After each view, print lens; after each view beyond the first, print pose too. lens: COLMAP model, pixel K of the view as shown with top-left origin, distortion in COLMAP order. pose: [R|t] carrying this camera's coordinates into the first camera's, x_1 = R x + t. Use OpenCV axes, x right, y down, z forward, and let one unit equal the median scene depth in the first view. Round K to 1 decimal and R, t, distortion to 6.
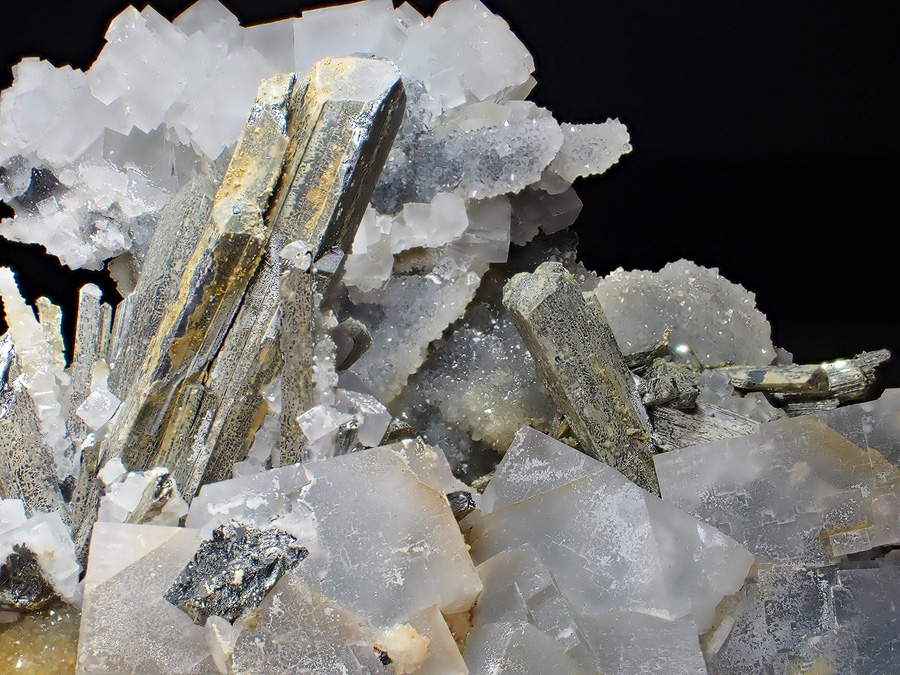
lens RADIAL K [[1392.7, 0, 450.0], [0, 1392.7, 337.5], [0, 0, 1]] dist [-0.025461, -0.025220]
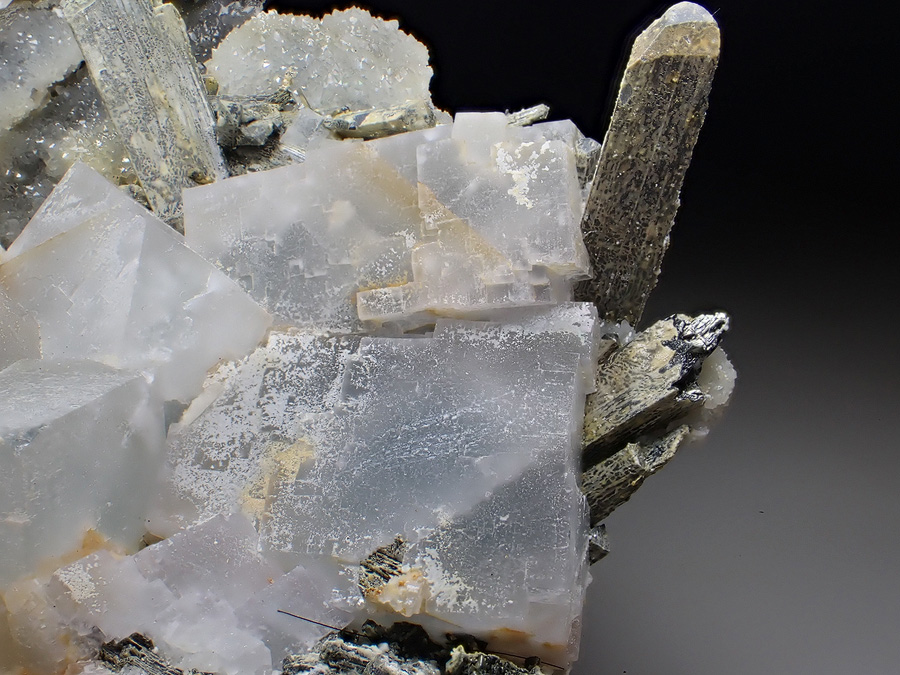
lens RADIAL K [[1392.7, 0, 450.0], [0, 1392.7, 337.5], [0, 0, 1]] dist [-0.025461, -0.025220]
pose [[0.981315, 0.084550, -0.172836, 0.455345], [-0.087820, 0.996072, -0.011350, 0.170432], [0.171197, 0.026316, 0.984885, 0.247976]]
